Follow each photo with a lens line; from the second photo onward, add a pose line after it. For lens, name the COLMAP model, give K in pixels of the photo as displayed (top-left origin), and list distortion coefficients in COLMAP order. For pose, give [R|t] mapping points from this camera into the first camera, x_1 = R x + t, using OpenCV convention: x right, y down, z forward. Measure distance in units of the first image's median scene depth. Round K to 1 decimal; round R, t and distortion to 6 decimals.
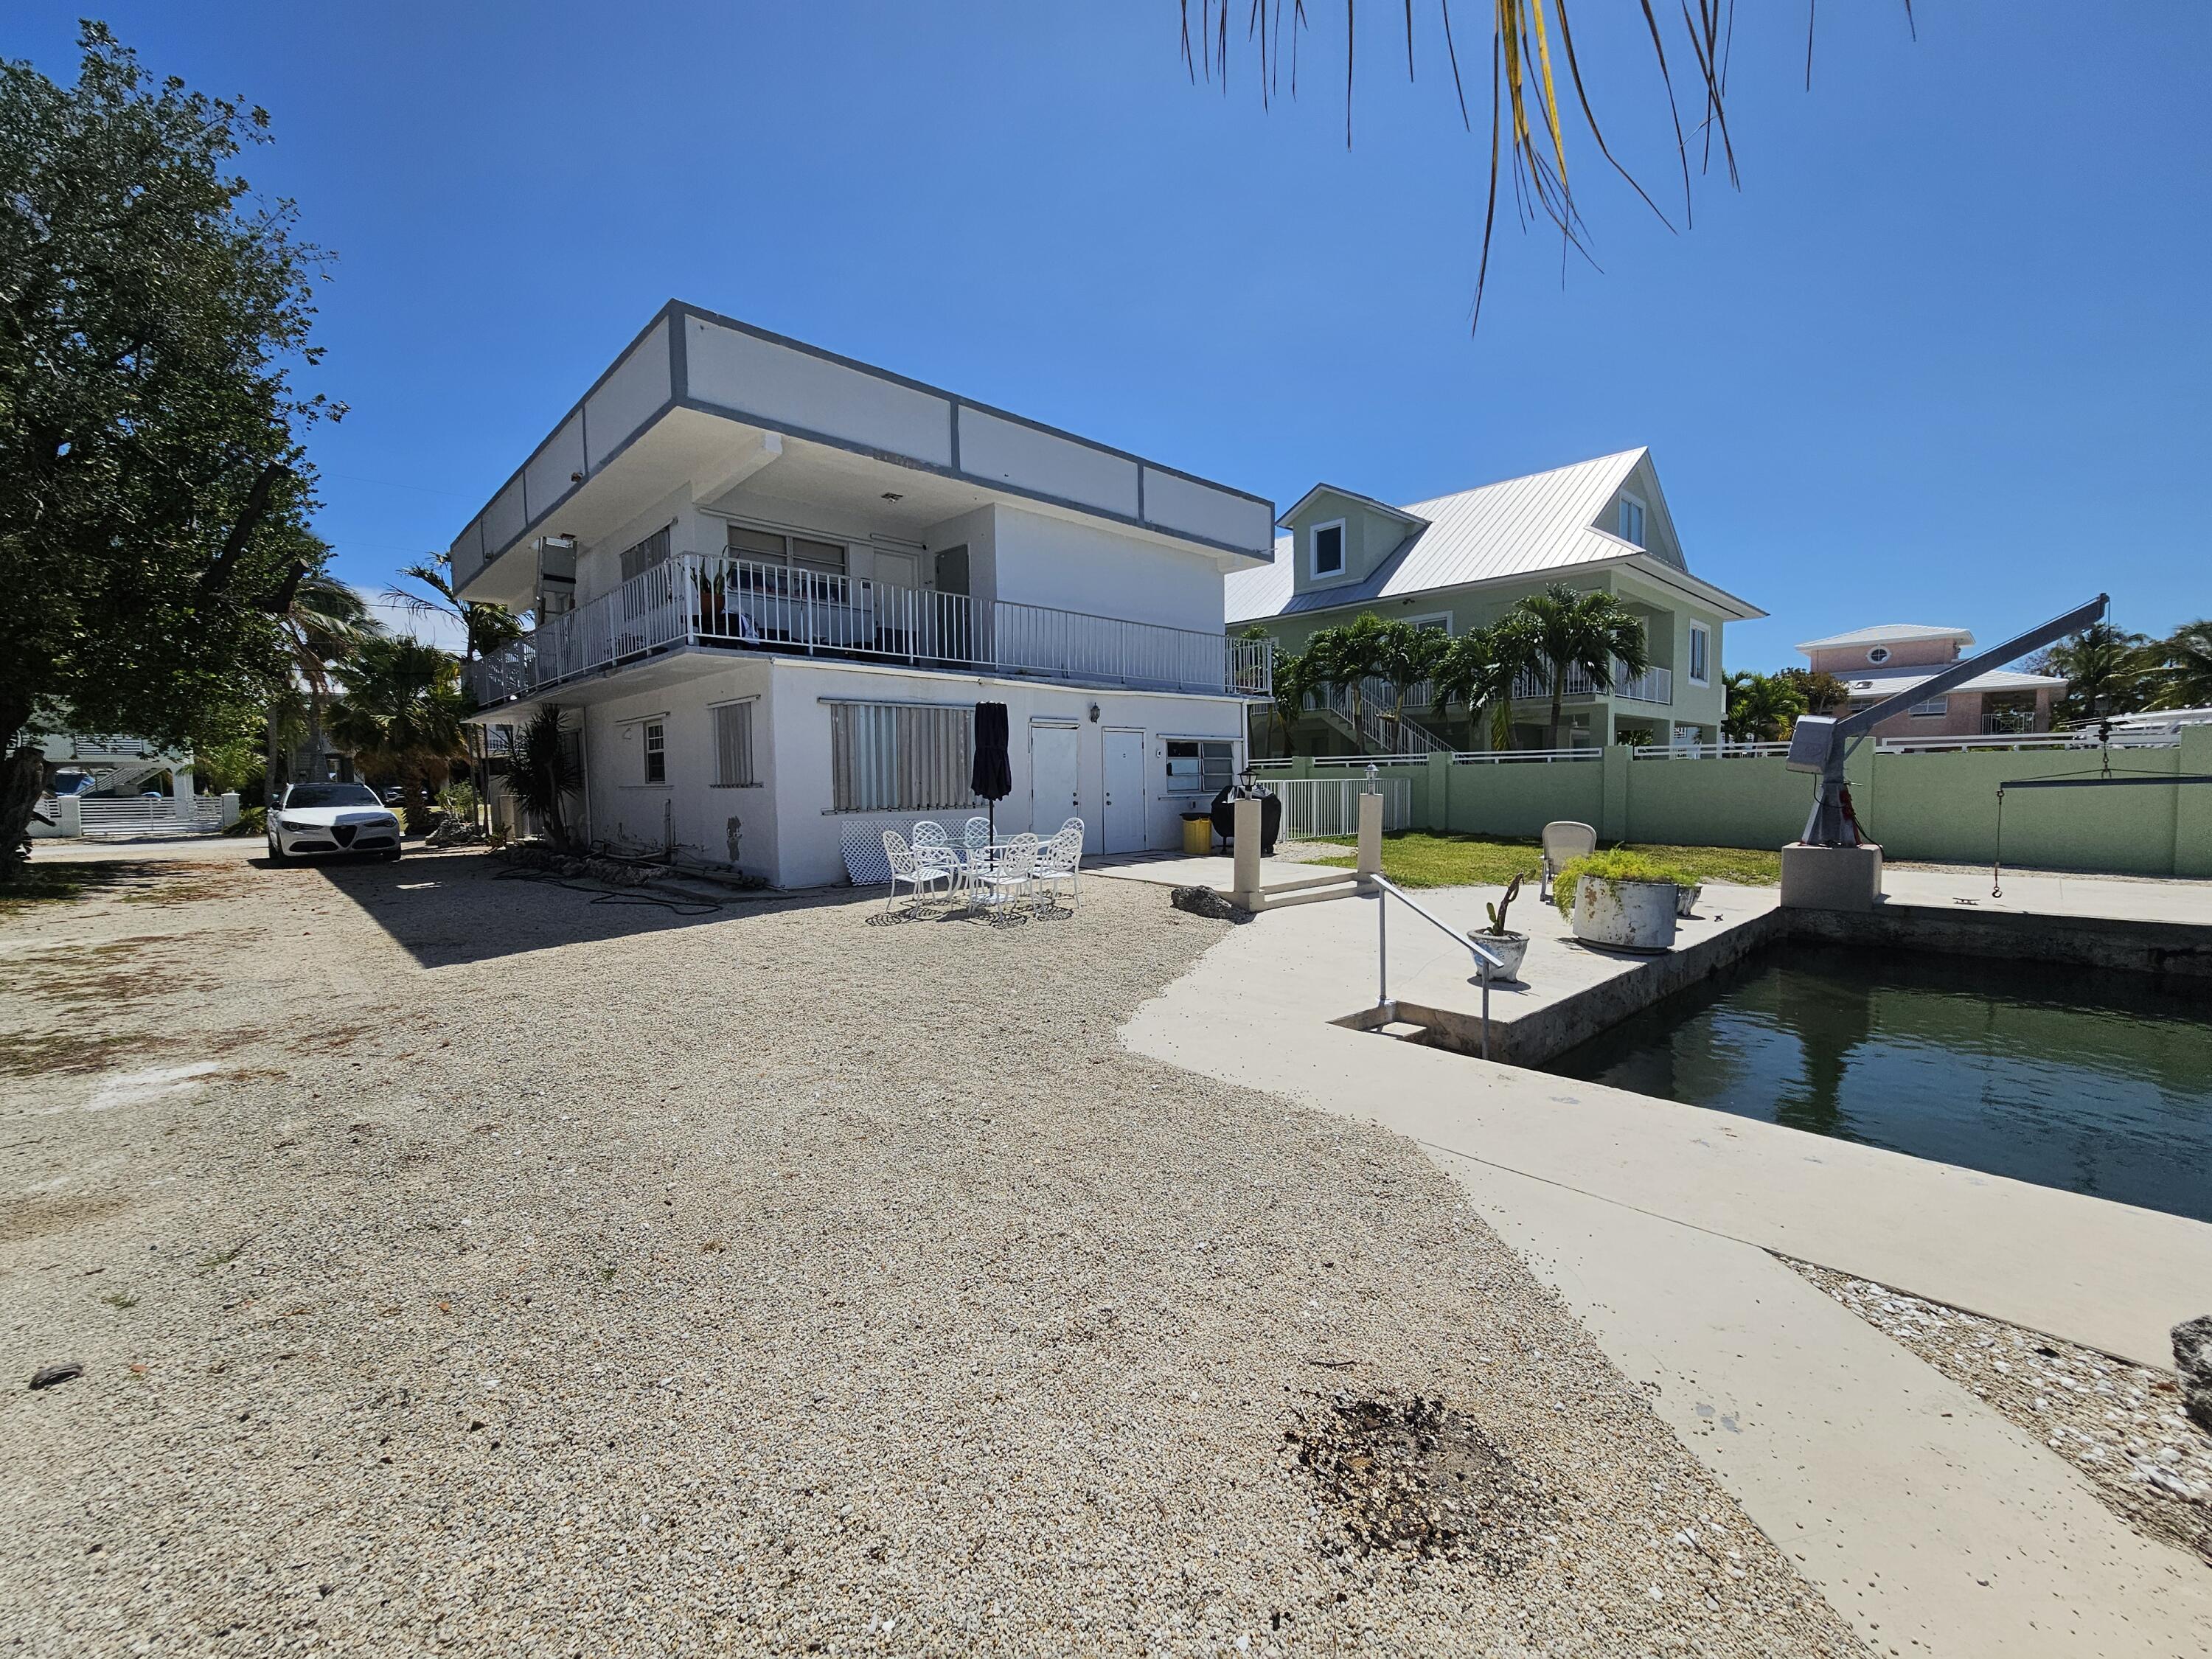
lens RADIAL K [[914.3, 0, 1117.3], [0, 914.3, 831.3], [0, 0, 1]] dist [-0.000098, 0.000039]
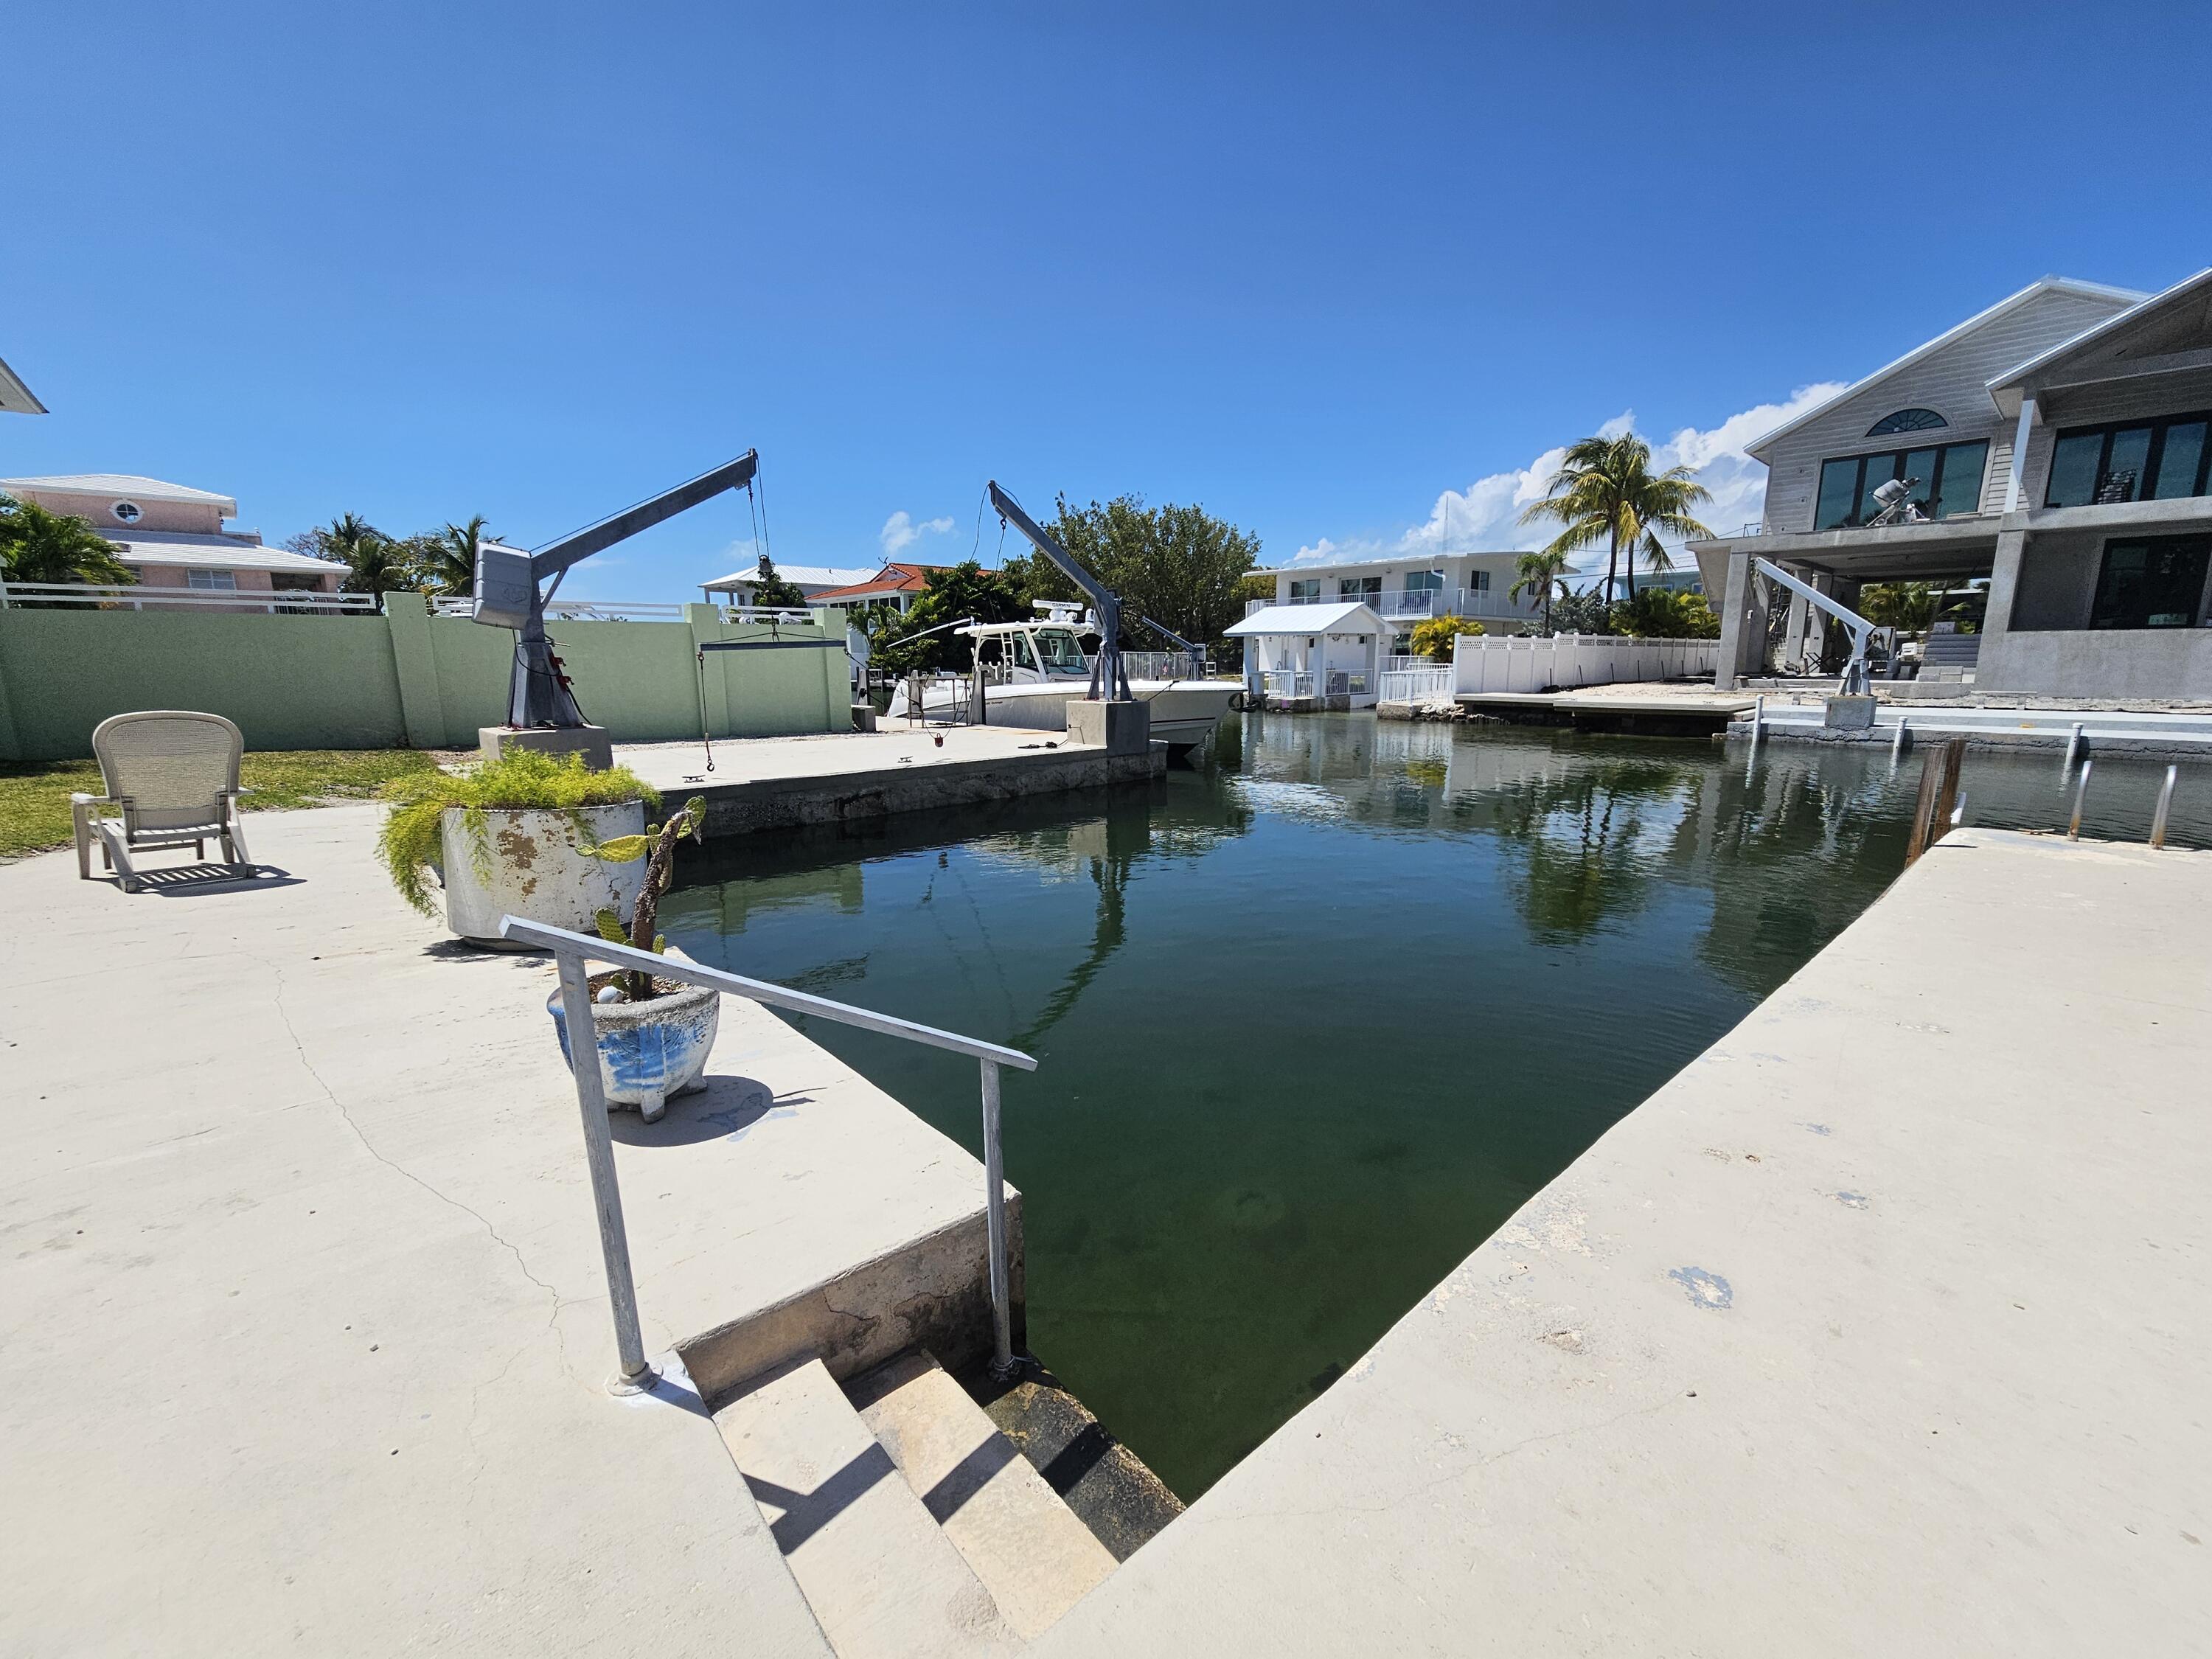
lens RADIAL K [[911.5, 0, 1116.5], [0, 911.5, 834.9], [0, 0, 1]] dist [-0.000368, 0.001103]
pose [[0.020252, -0.176315, 0.984125, 0.035068], [0.059324, 0.982805, 0.174858, -0.000645], [-0.998033, 0.054841, 0.030363, 0.416269]]
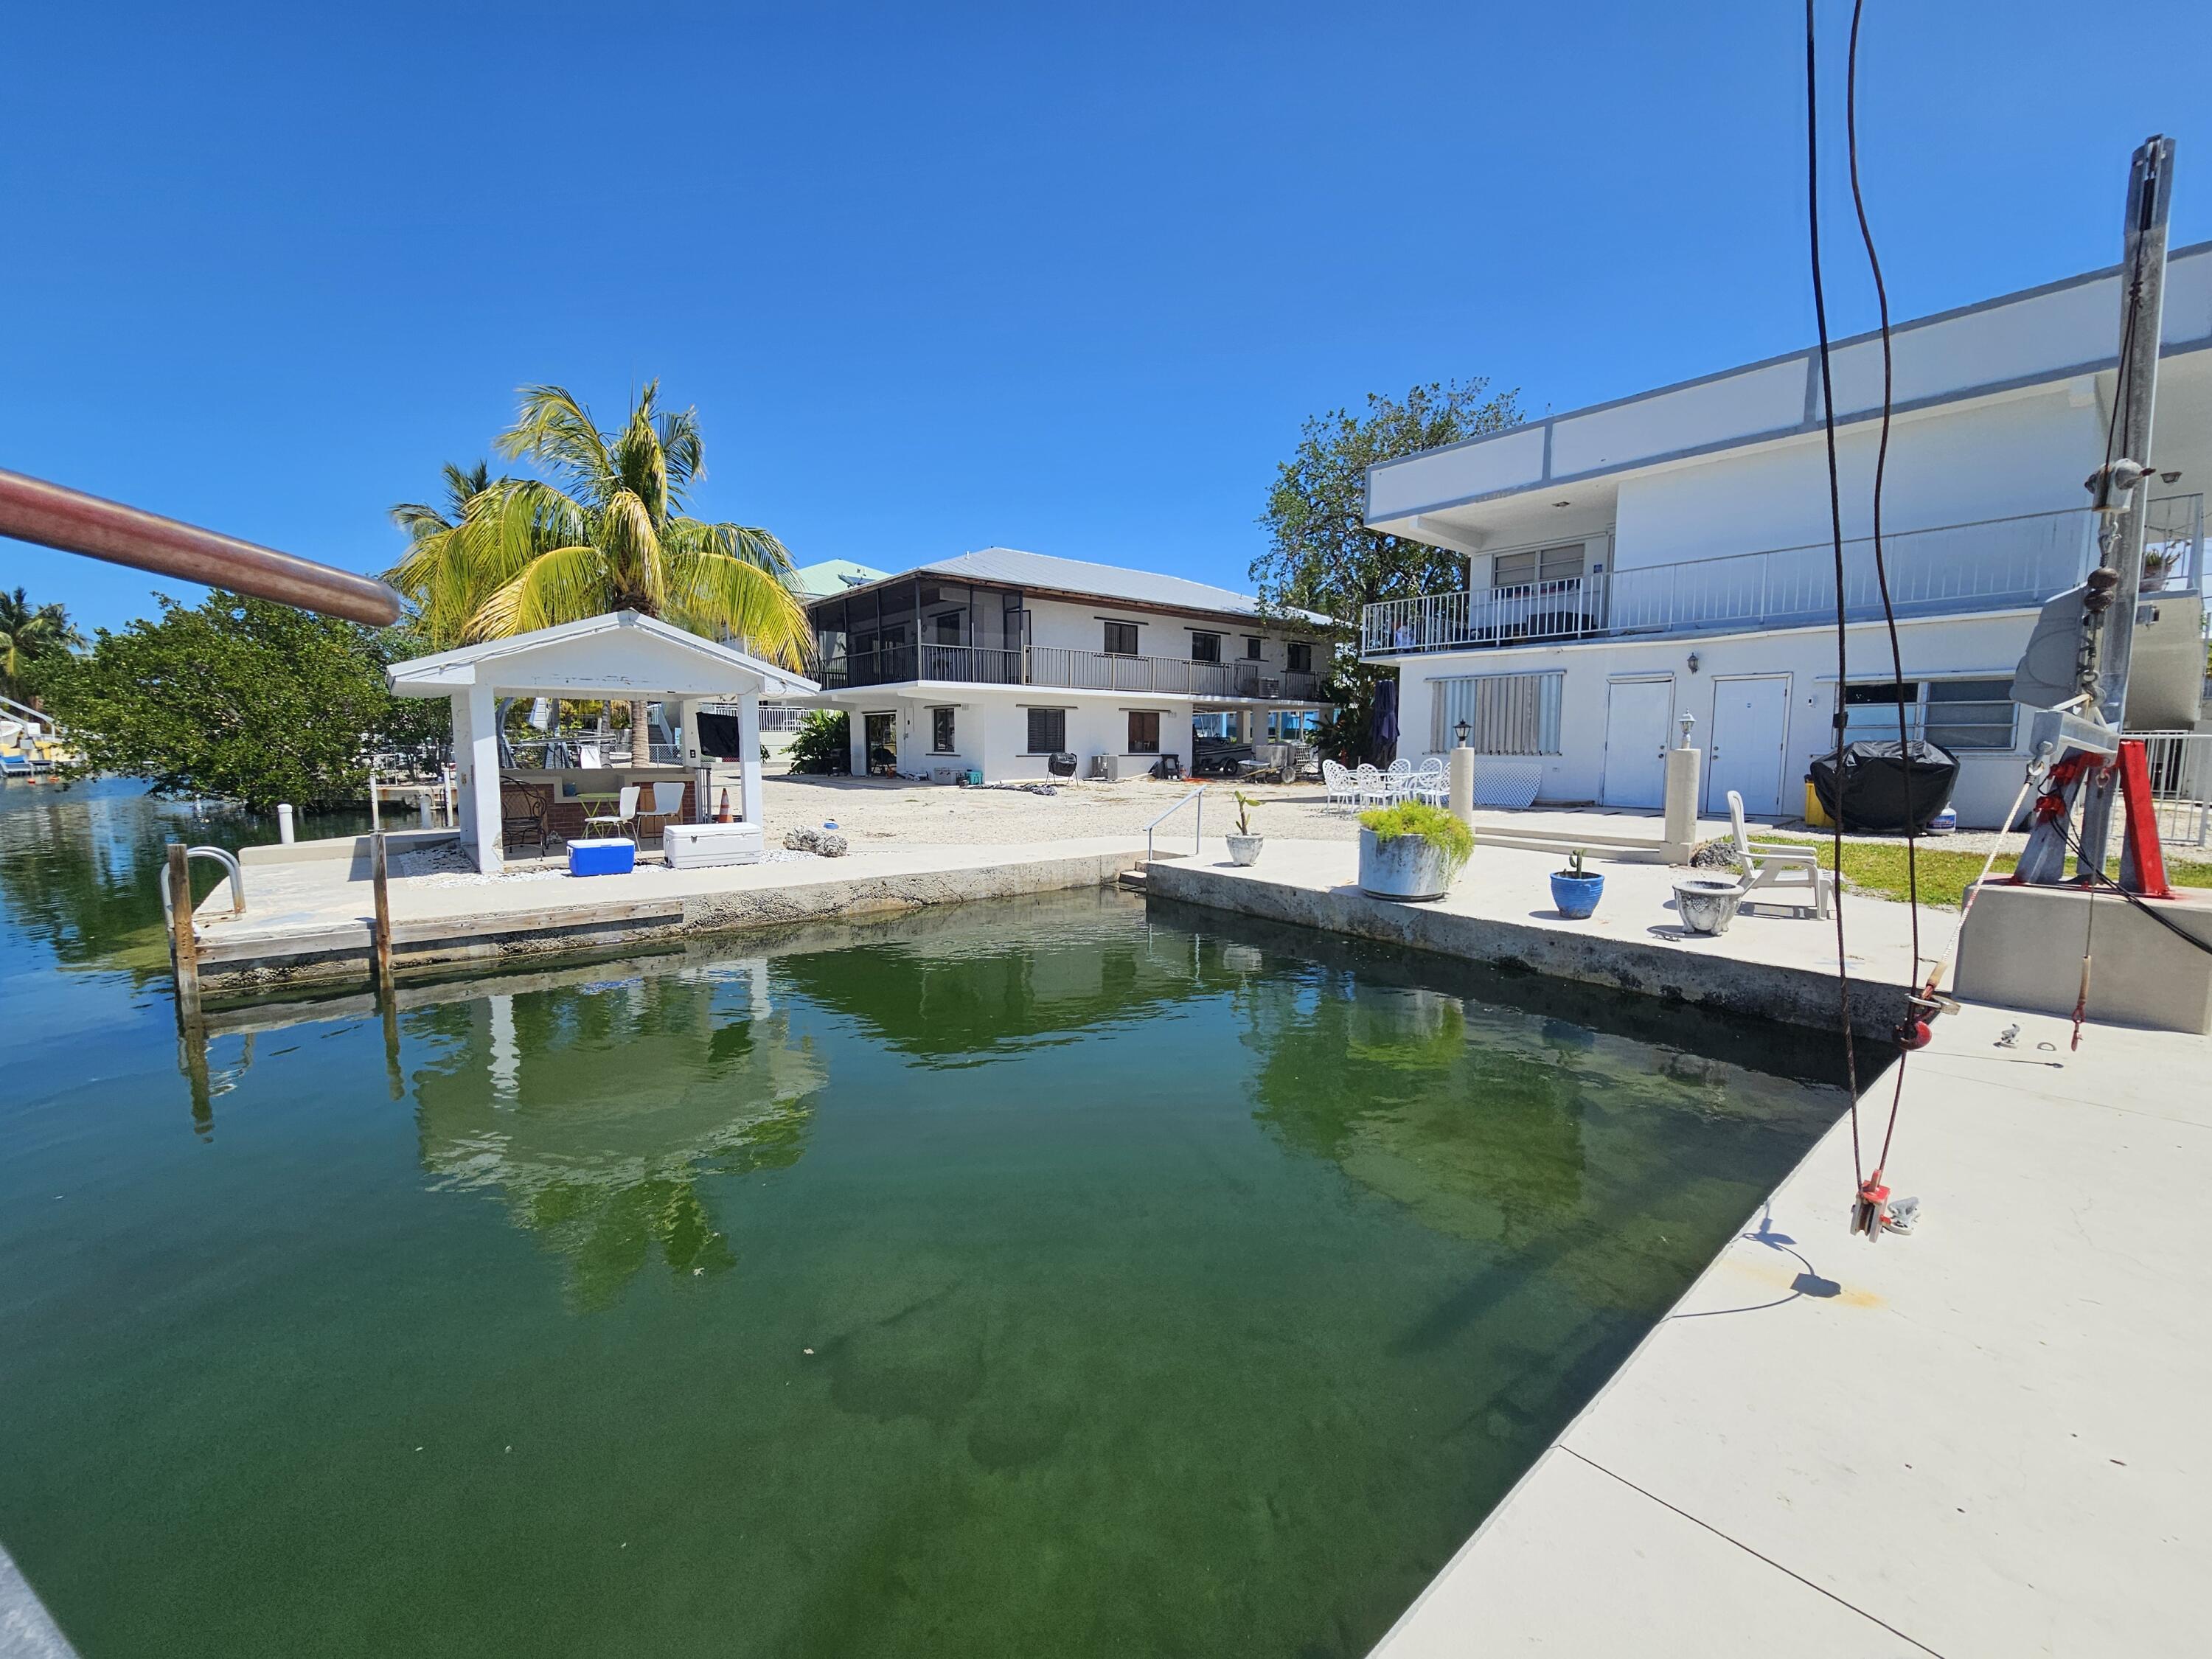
lens RADIAL K [[914.3, 0, 1117.3], [0, 914.3, 831.3], [0, 0, 1]] dist [-0.000098, 0.000039]
pose [[-0.077769, 0.108546, -0.991045, 1.000699], [-0.060845, 0.991686, 0.113391, -0.025349], [0.995113, 0.069119, -0.070518, 0.473298]]
